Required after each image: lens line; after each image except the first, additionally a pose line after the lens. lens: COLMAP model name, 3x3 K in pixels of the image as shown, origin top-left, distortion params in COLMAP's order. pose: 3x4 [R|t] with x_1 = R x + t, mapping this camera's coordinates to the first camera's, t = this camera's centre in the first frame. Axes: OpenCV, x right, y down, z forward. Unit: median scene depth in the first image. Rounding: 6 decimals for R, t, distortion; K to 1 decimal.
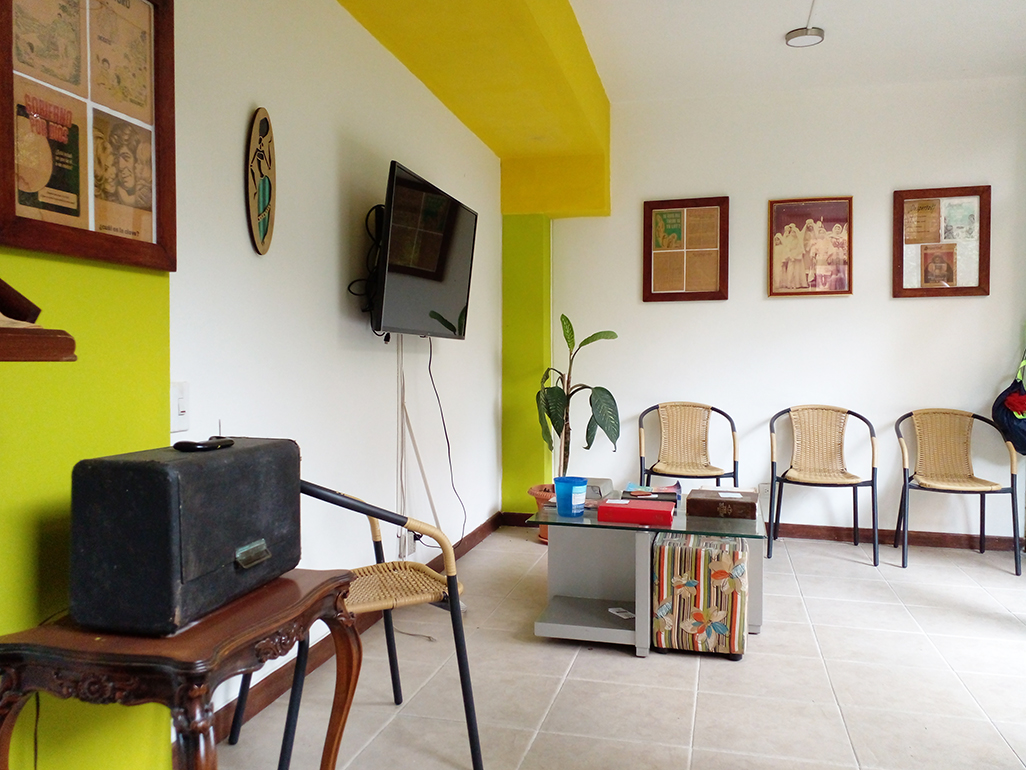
lens RADIAL K [[876.0, 0, 513.0], [0, 876.0, 385.0], [0, 0, 1]] dist [0.005142, 0.004574]
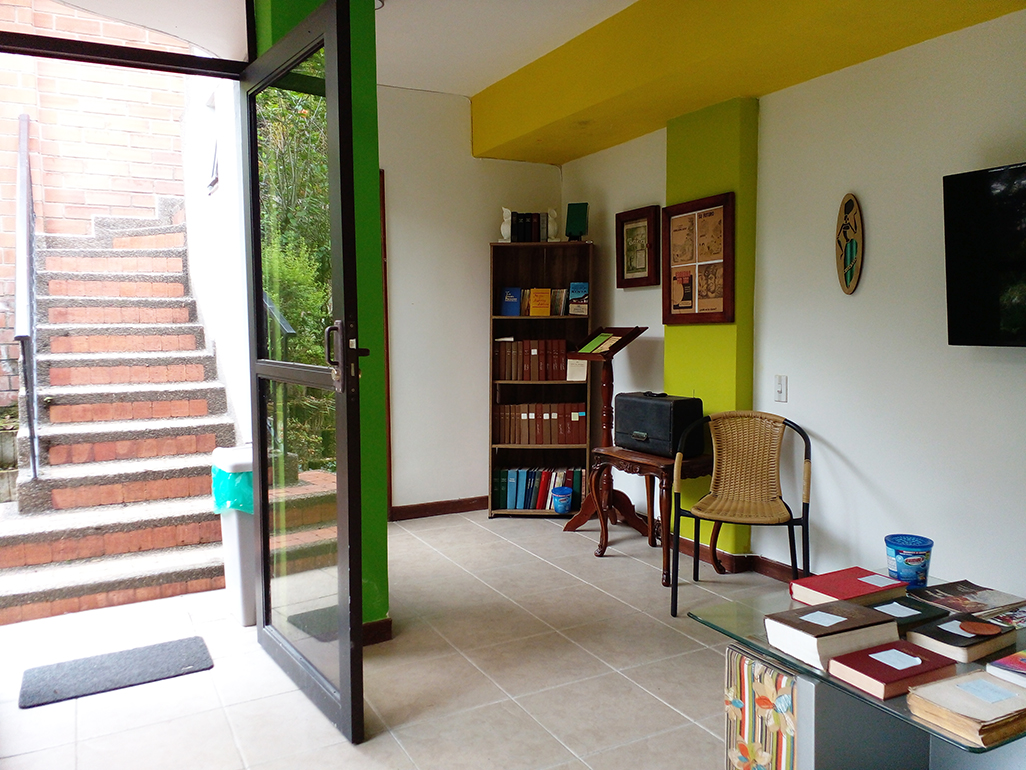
lens RADIAL K [[853.1, 0, 513.0], [0, 853.1, 385.0], [0, 0, 1]] dist [0.153157, -0.275532]
pose [[-0.761245, 0.046363, -0.646805, 1.539986], [-0.012725, 0.996181, 0.086382, -0.167776], [0.648340, 0.073989, -0.757748, 2.497249]]
